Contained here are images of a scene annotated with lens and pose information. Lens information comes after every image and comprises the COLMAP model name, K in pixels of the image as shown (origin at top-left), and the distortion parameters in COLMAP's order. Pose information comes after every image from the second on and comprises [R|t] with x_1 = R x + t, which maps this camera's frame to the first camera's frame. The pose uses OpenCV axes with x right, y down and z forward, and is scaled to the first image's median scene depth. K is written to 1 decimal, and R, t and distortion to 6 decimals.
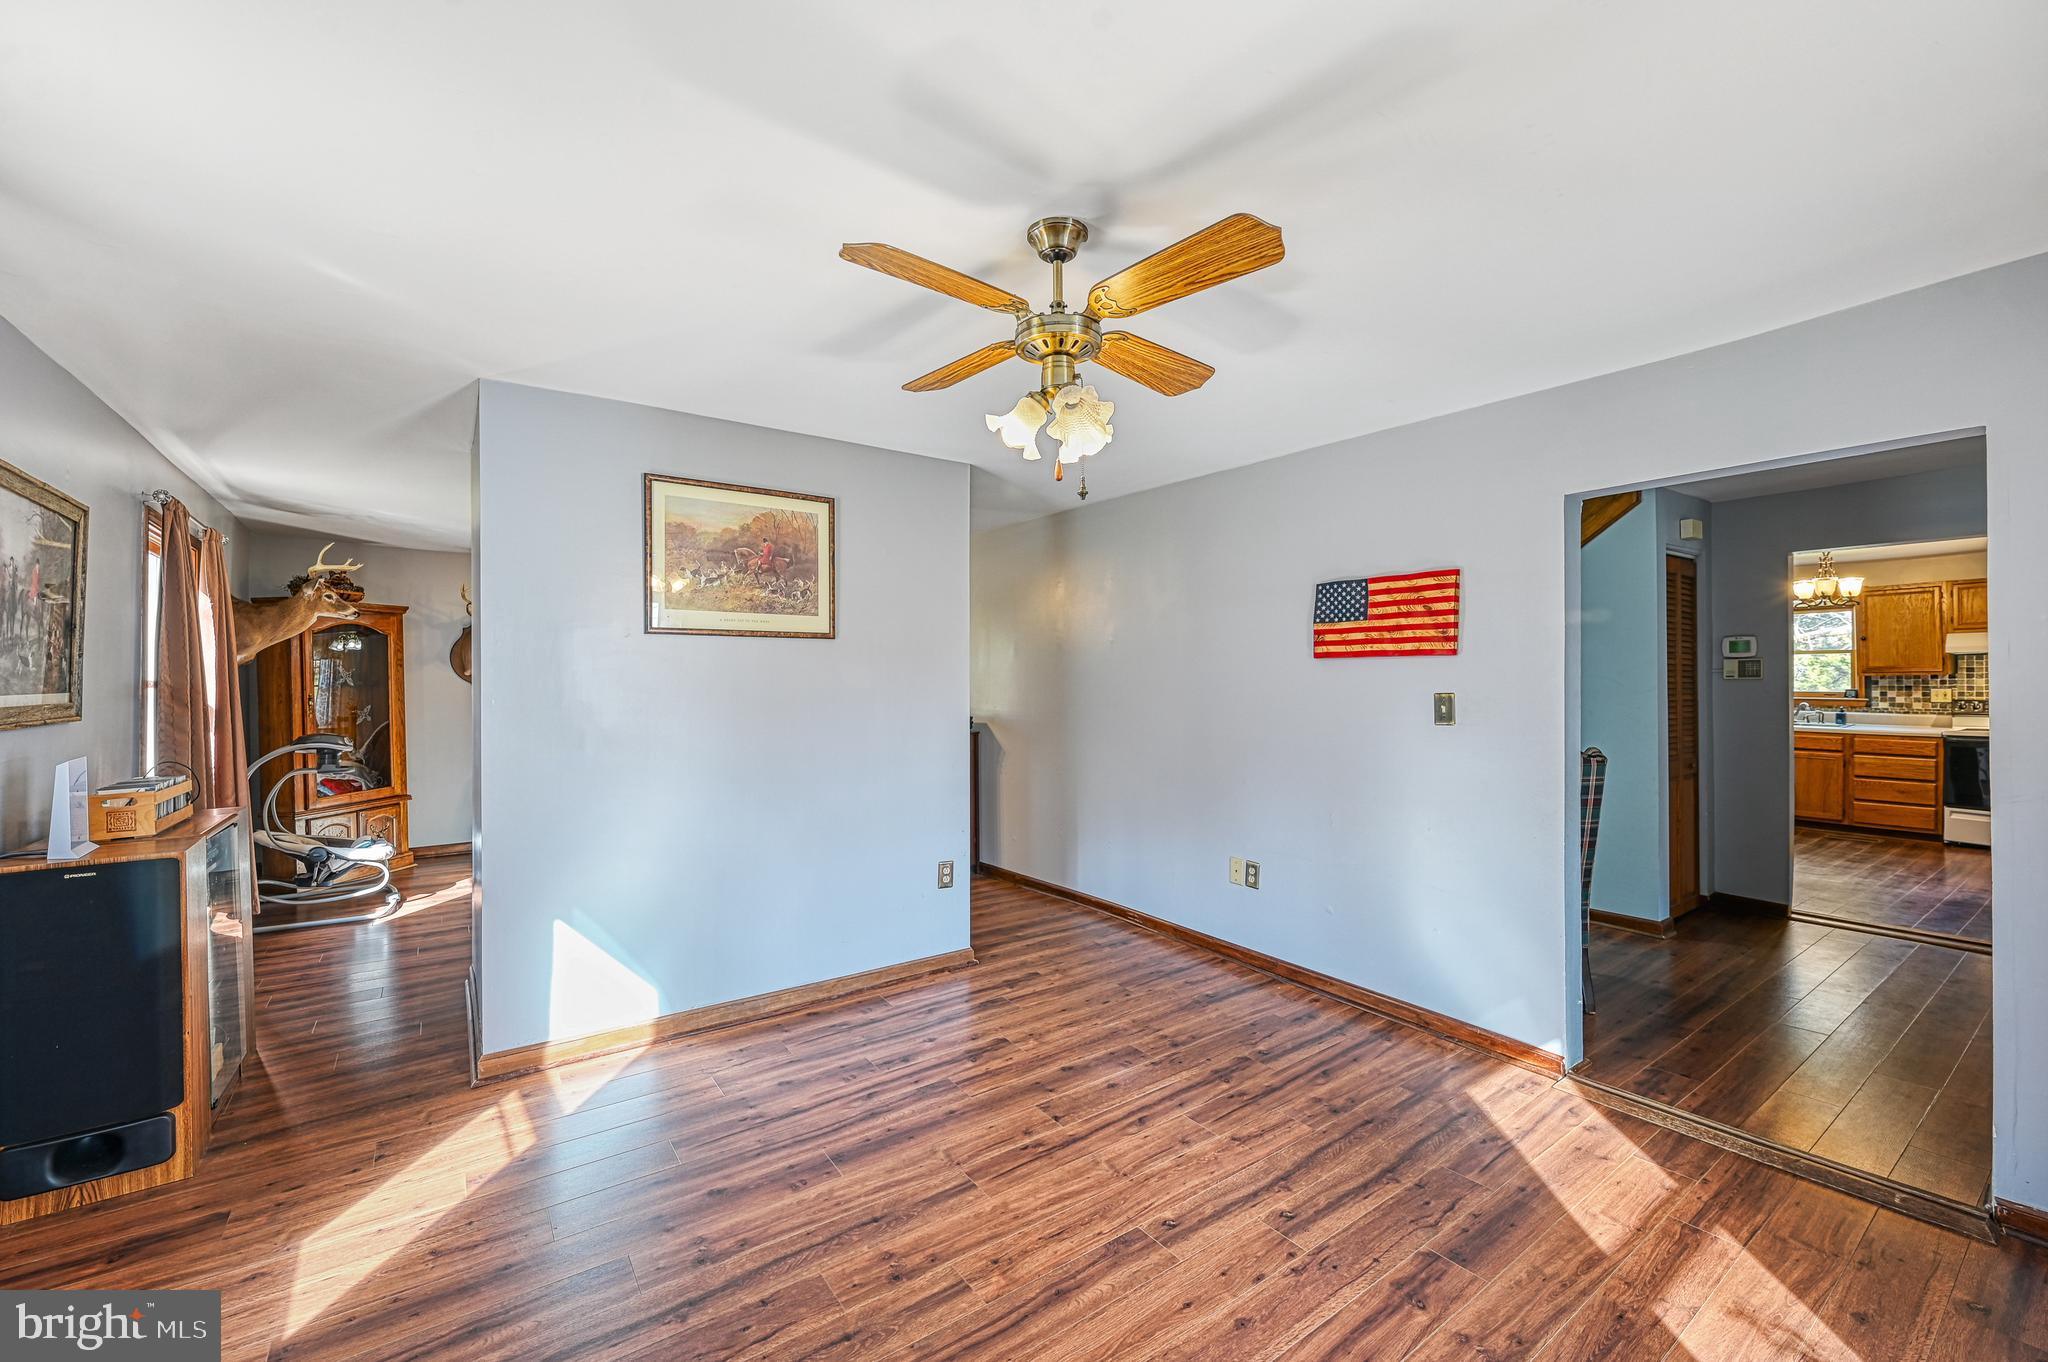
lens RADIAL K [[830.5, 0, 1014.4], [0, 830.5, 677.3], [0, 0, 1]] dist [-0.000502, 0.000069]
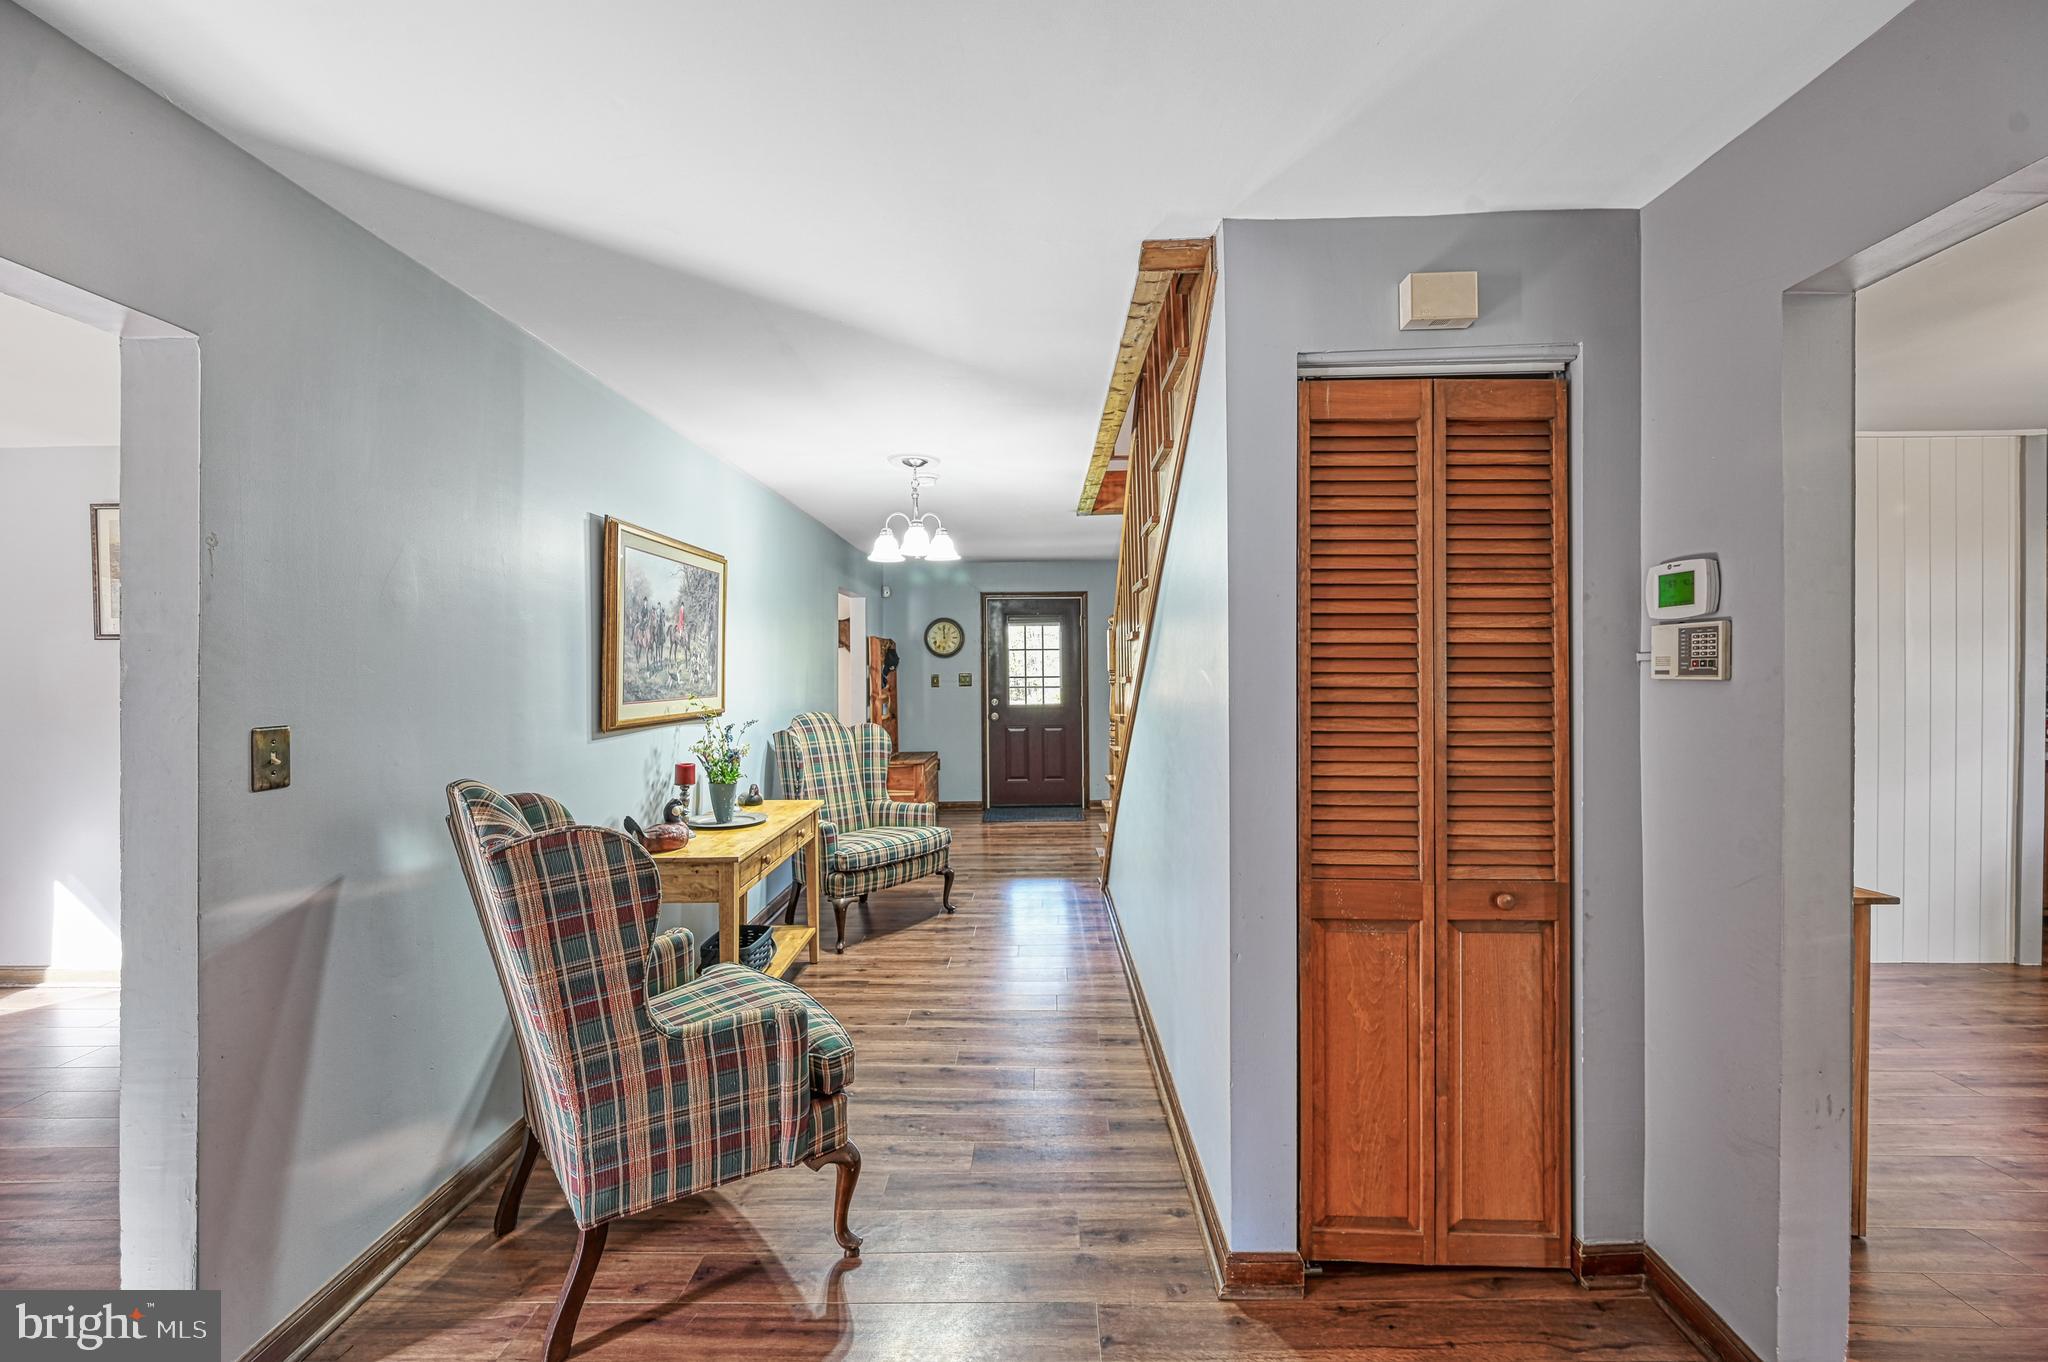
lens RADIAL K [[823.6, 0, 1026.1], [0, 823.6, 694.0], [0, 0, 1]] dist [-0.001631, -0.000032]
pose [[0.804316, 0.008059, -0.594147, 0.863736], [-0.004171, 0.999960, 0.007917, 0.006342], [0.594187, -0.003890, 0.804317, 0.554894]]
